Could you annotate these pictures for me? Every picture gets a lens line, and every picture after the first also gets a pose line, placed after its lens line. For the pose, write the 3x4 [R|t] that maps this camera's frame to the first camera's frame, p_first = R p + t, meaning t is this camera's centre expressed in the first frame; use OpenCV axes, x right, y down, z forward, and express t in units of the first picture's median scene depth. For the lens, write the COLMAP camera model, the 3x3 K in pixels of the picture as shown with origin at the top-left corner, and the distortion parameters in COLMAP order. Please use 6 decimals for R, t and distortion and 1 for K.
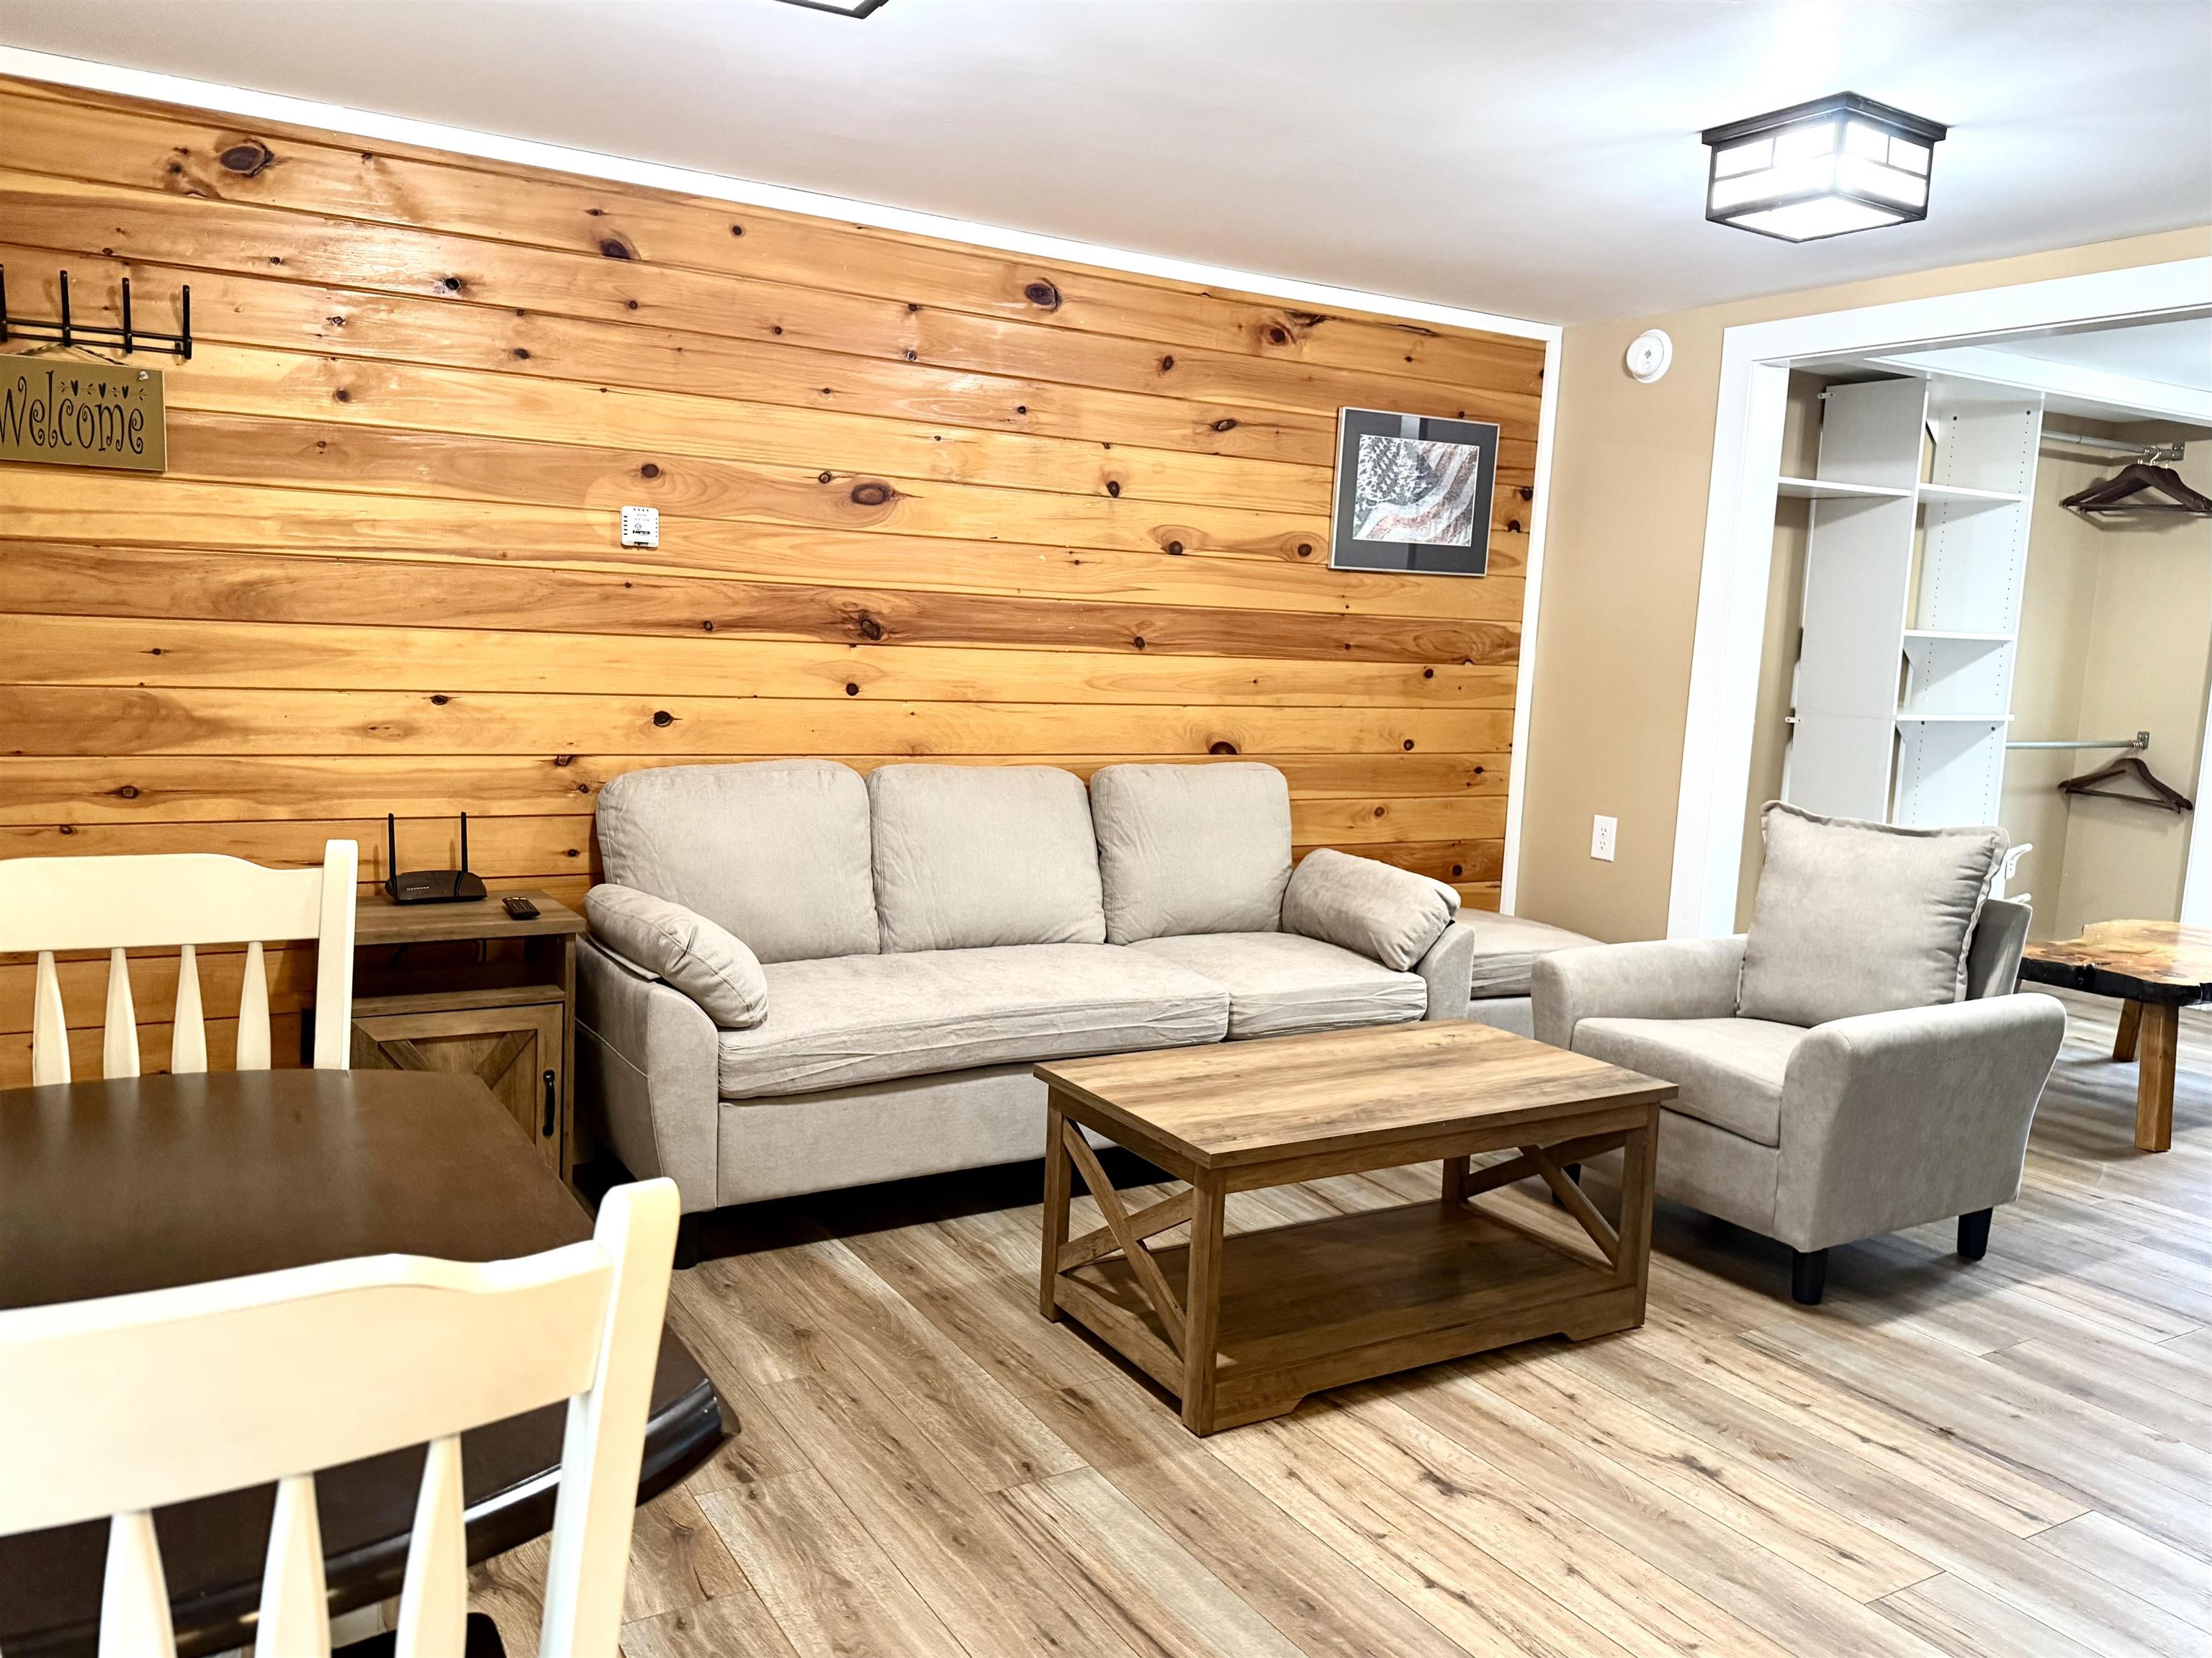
lens RADIAL K [[1719.9, 0, 1106.0], [0, 1719.9, 829.0], [0, 0, 1]] dist [0.175055, -0.216664]
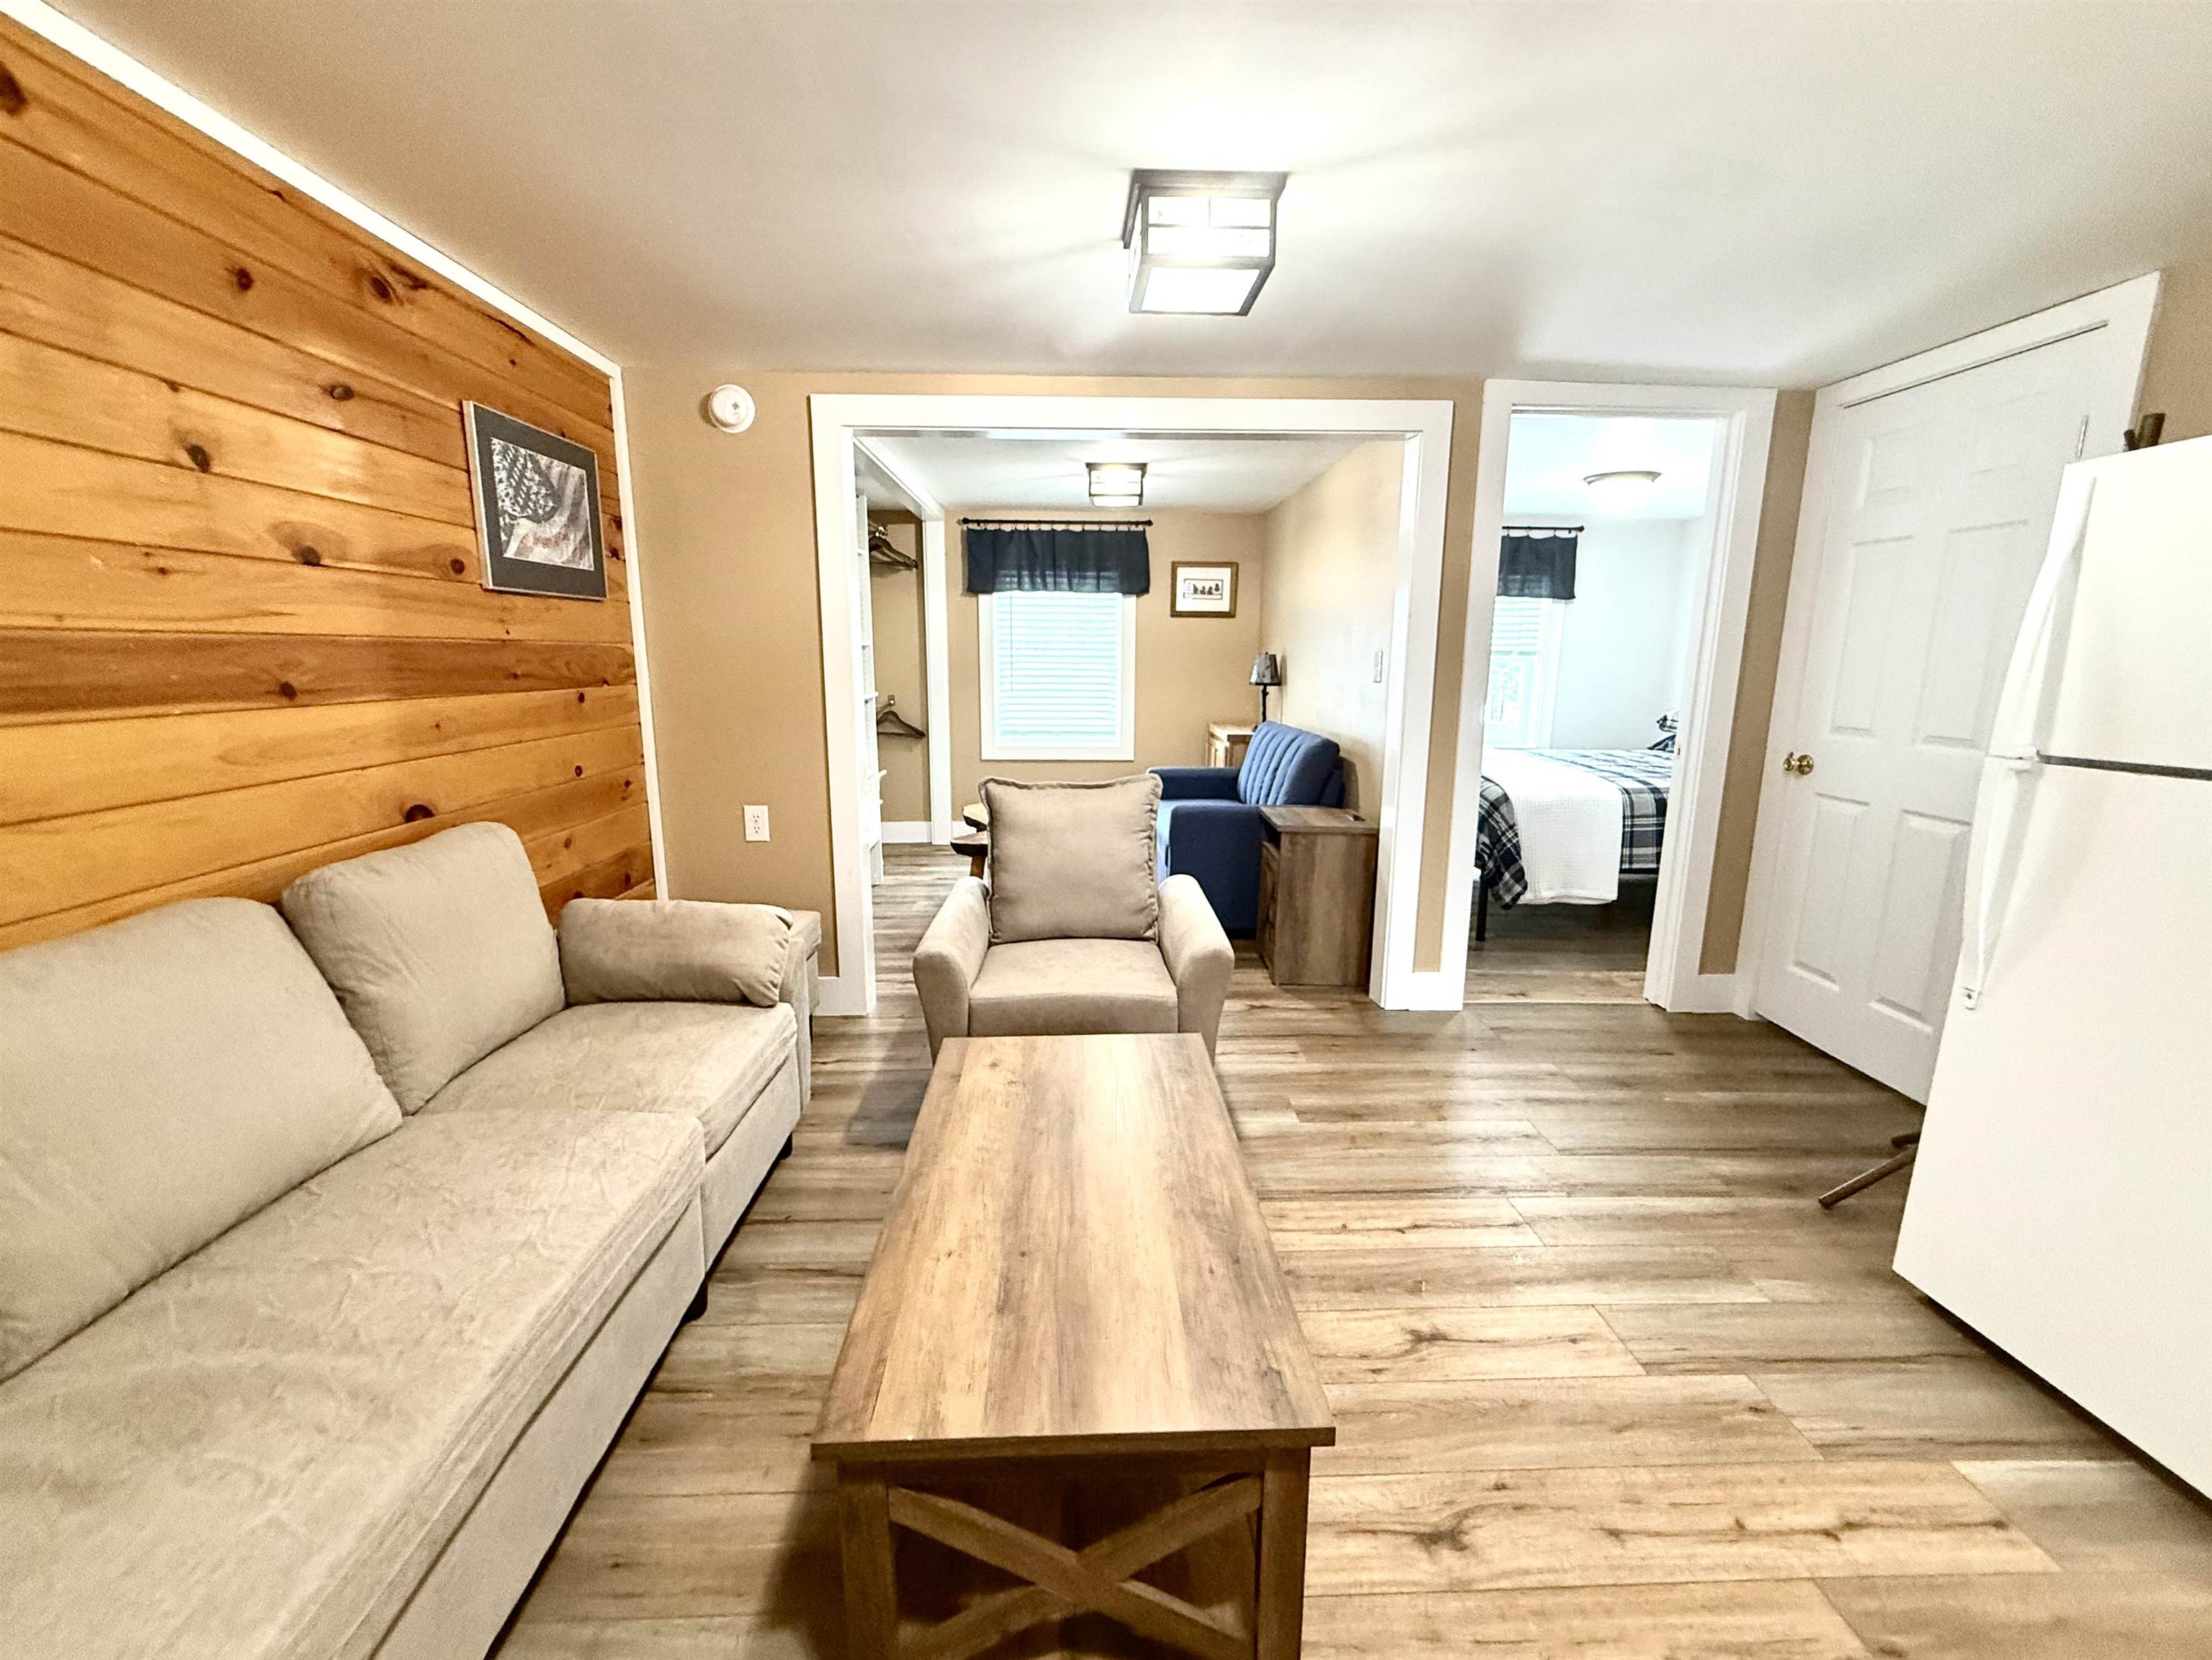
lens RADIAL K [[916.9, 0, 1106.0], [0, 916.9, 830.0], [0, 0, 1]] dist [-0.000675, -0.000208]
pose [[0.486823, -0.208742, 0.848192, -0.138763], [0.126458, 0.977639, 0.168019, -0.068893], [-0.864299, 0.025465, 0.502334, 0.494312]]
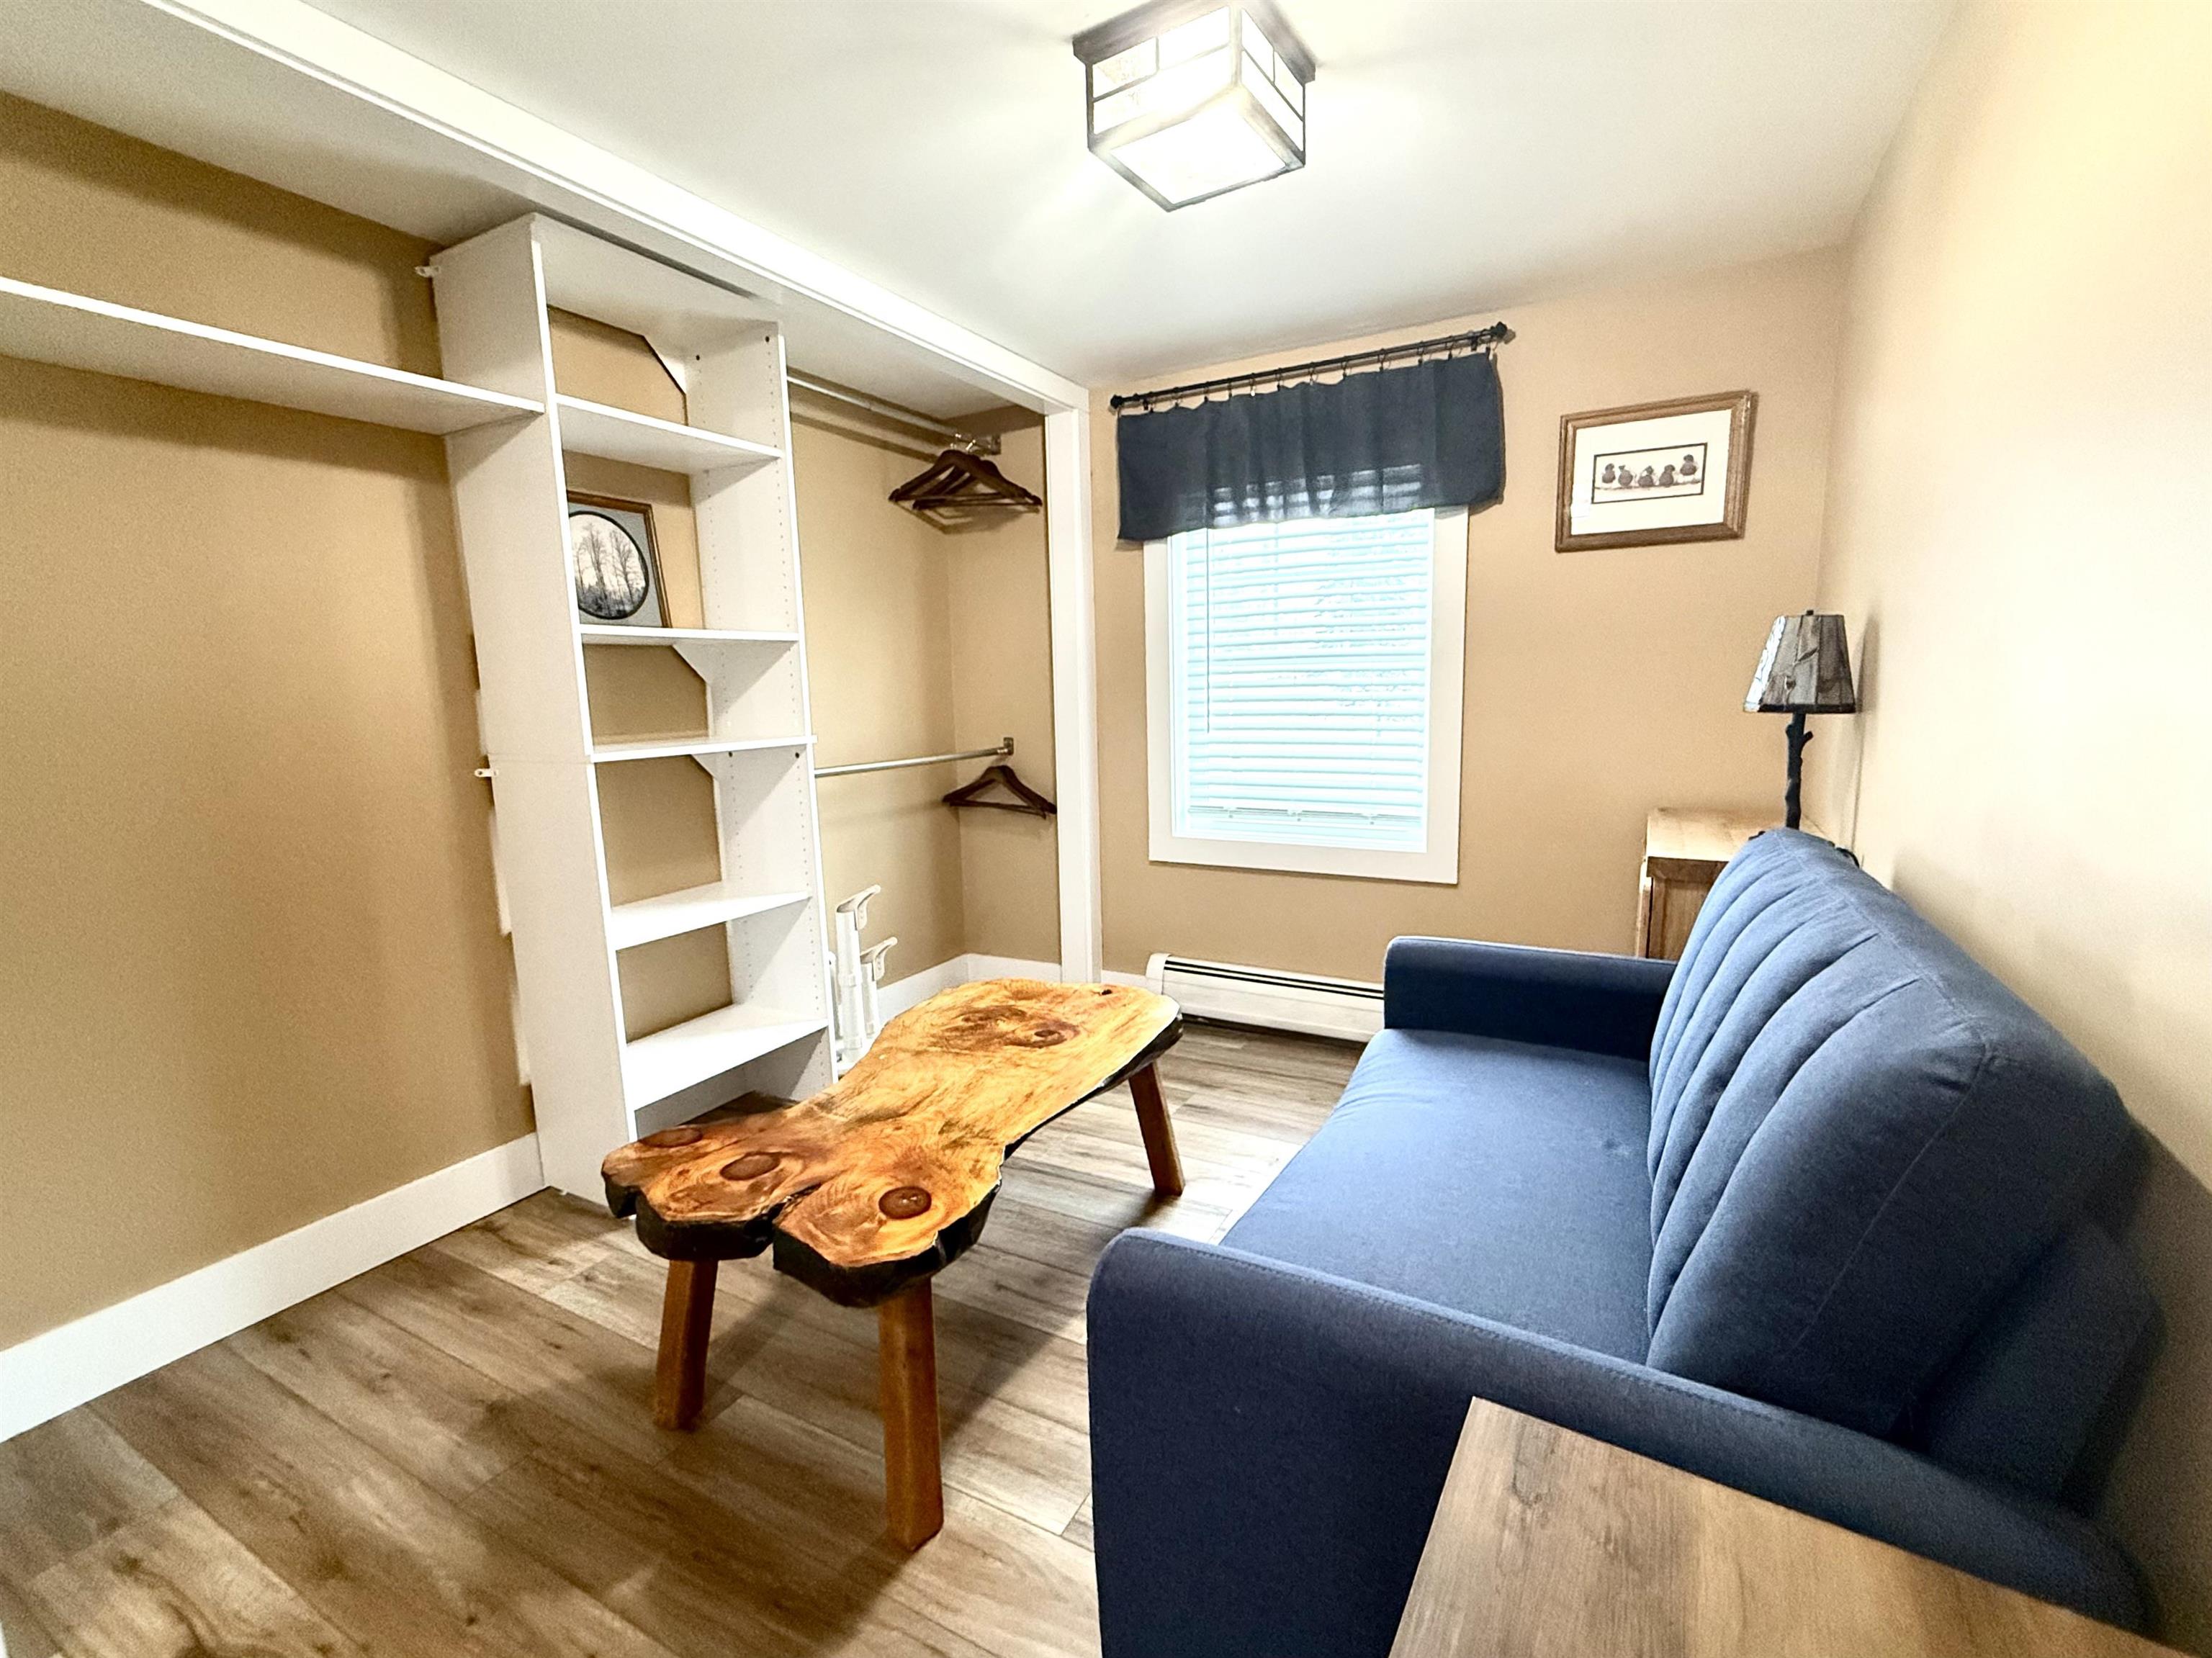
lens RADIAL K [[944.0, 0, 1106.0], [0, 944.0, 829.0], [0, 0, 1]] dist [0.000731, -0.000061]
pose [[0.875695, -0.138019, 0.462719, 0.501313], [0.122813, 0.990428, 0.063000, -0.040346], [-0.466985, 0.001659, 0.884264, 0.672155]]
